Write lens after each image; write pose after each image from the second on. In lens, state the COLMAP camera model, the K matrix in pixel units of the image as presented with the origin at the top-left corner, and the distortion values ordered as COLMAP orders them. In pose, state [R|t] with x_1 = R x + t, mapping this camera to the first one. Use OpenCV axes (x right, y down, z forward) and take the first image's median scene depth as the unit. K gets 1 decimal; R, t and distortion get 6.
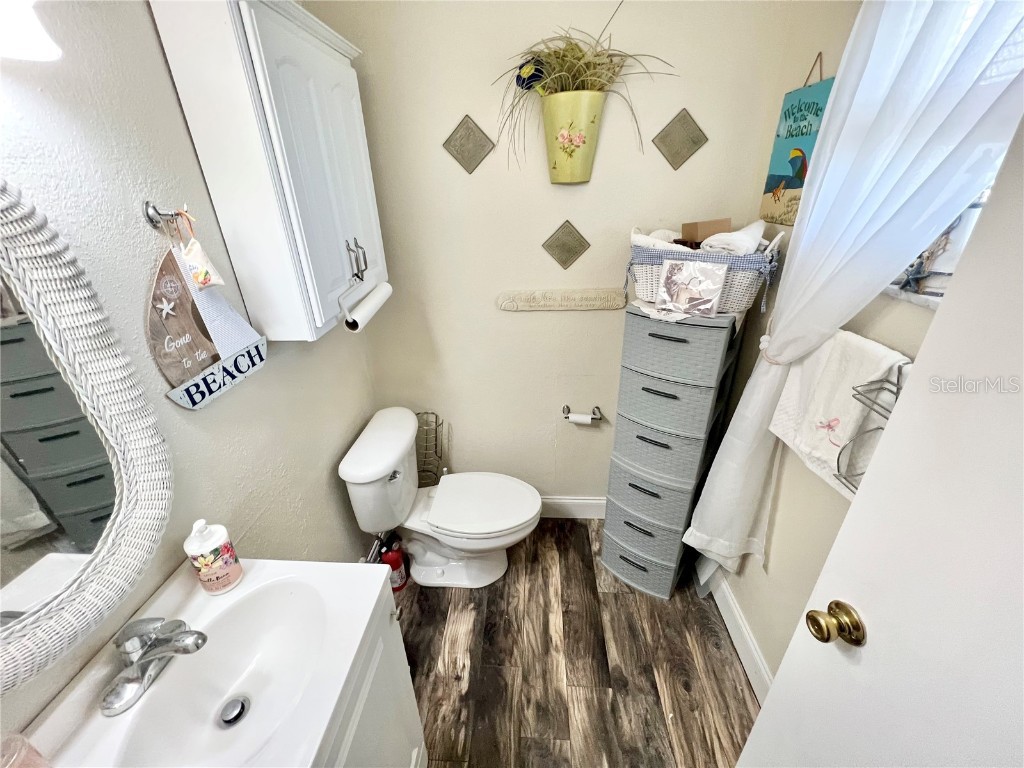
lens RADIAL K [[410.7, 0, 511.7], [0, 410.7, 384.0], [0, 0, 1]] dist [-0.001698, 0.000080]
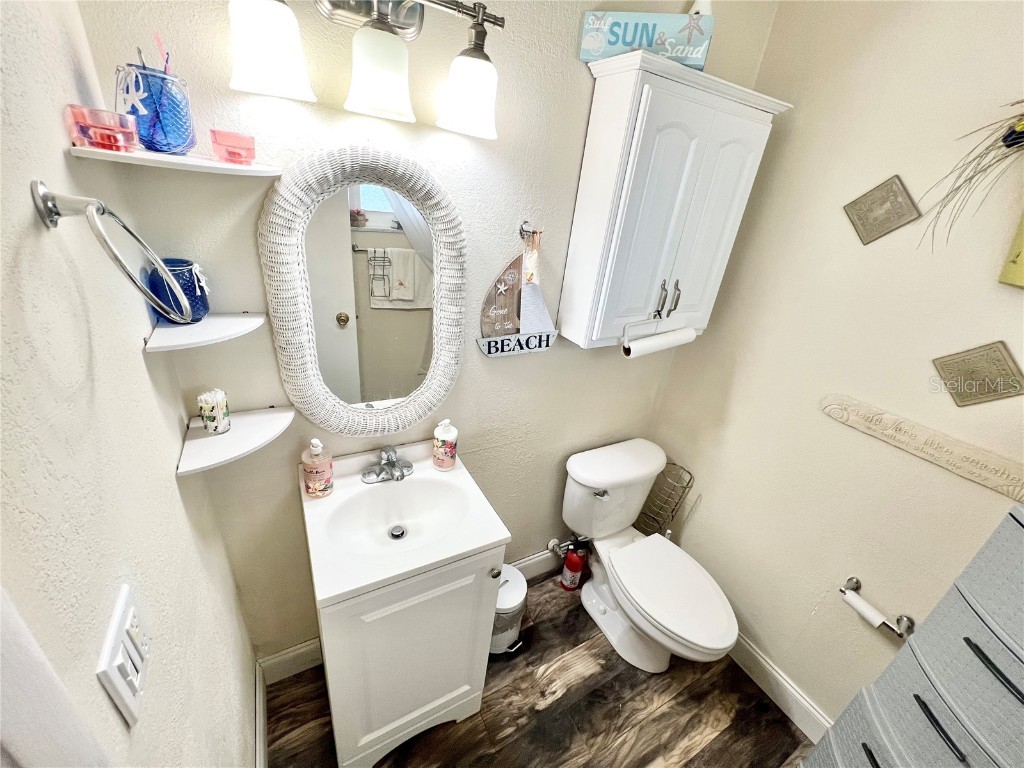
lens RADIAL K [[410.7, 0, 509.1], [0, 410.7, 384.1], [0, 0, 1]] dist [-0.001698, 0.000080]
pose [[0.527654, 0.440153, -0.726531, 0.314997], [-0.480297, 0.860034, 0.172210, -0.117127], [0.700640, 0.258083, 0.665204, 0.080997]]
